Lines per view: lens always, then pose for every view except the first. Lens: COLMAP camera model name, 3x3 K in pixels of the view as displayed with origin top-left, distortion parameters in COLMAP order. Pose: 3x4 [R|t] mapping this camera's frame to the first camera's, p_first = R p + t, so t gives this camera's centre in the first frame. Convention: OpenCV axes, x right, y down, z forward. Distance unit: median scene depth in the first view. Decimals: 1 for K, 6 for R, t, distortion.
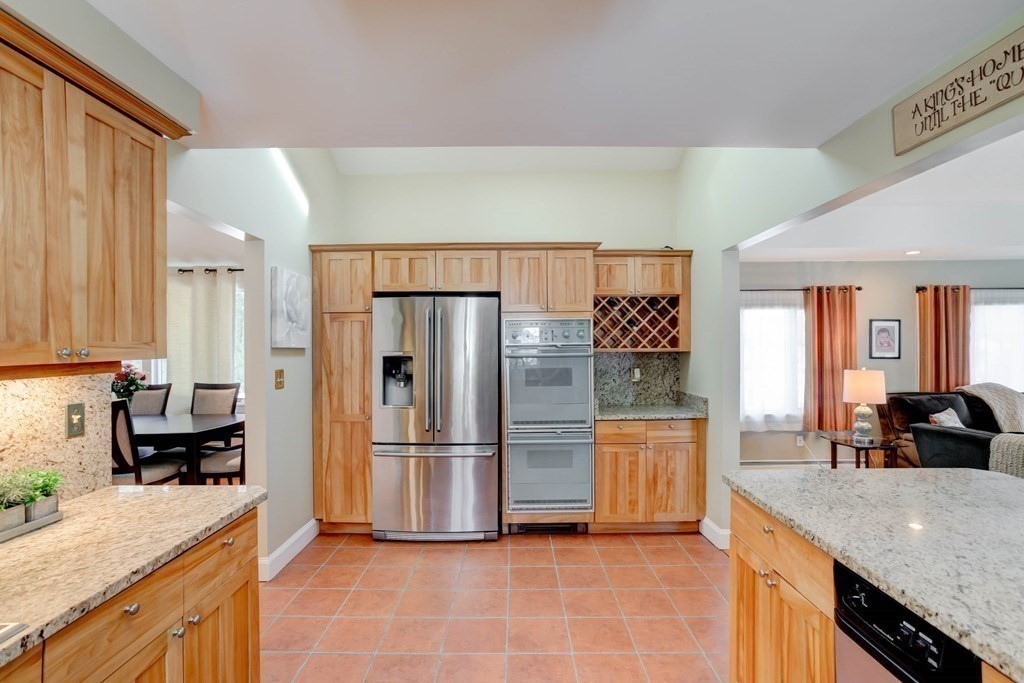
lens RADIAL K [[492.2, 0, 512.0], [0, 492.2, 341.5], [0, 0, 1]] dist [-0.002642, 0.000641]
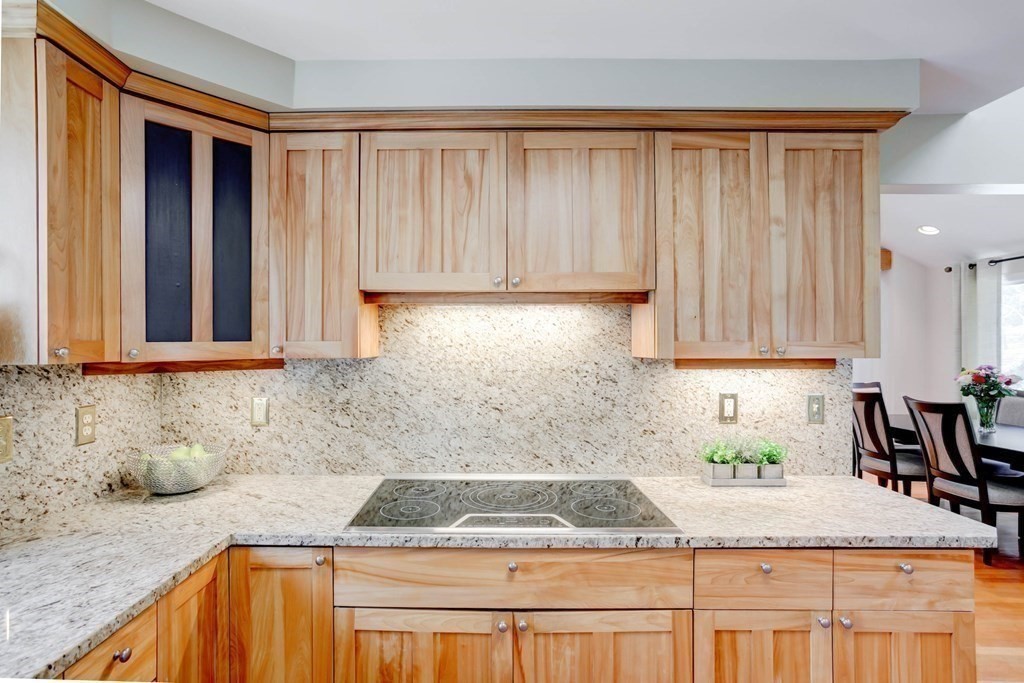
lens RADIAL K [[484.8, 0, 465.5], [0, 484.8, 343.8], [0, 0, 1]] dist [-0.023131, 0.001232]
pose [[-0.046855, 0.002390, -0.998899, 0.297815], [0.005431, 0.999983, 0.002138, 0.000114], [0.998887, -0.005325, -0.046868, 0.247691]]
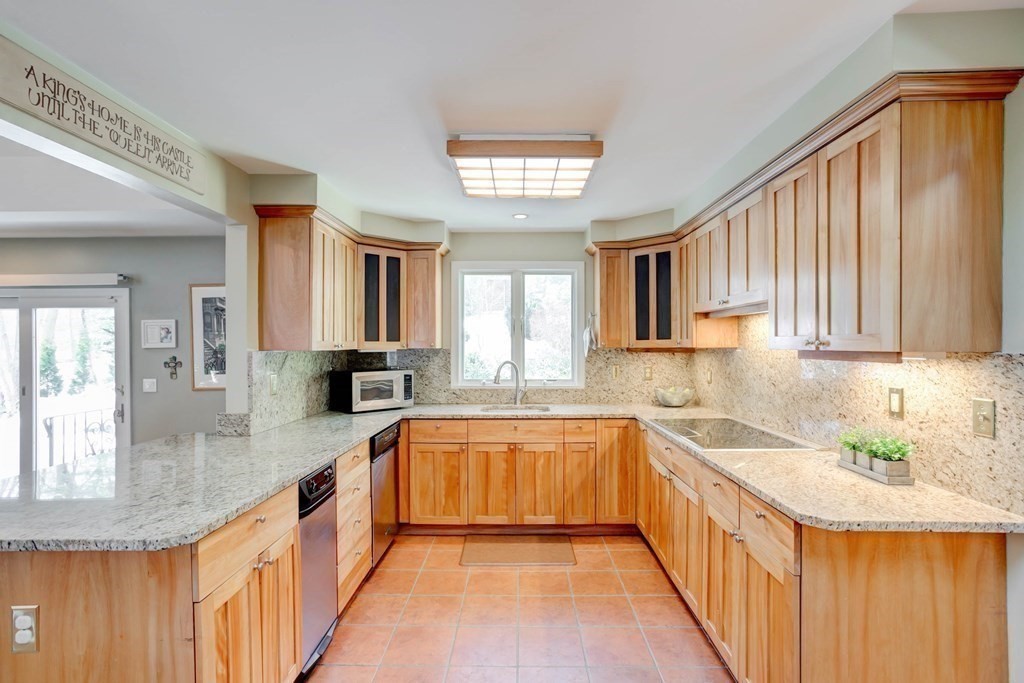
lens RADIAL K [[392.0, 0, 512.0], [0, 392.0, 341.5], [0, 0, 1]] dist [-0.000280, 0.000111]
pose [[-0.999934, 0.009903, 0.005784, -0.022947], [0.009850, 0.999910, -0.009114, 0.017684], [-0.005874, -0.009056, -0.999942, 1.865234]]
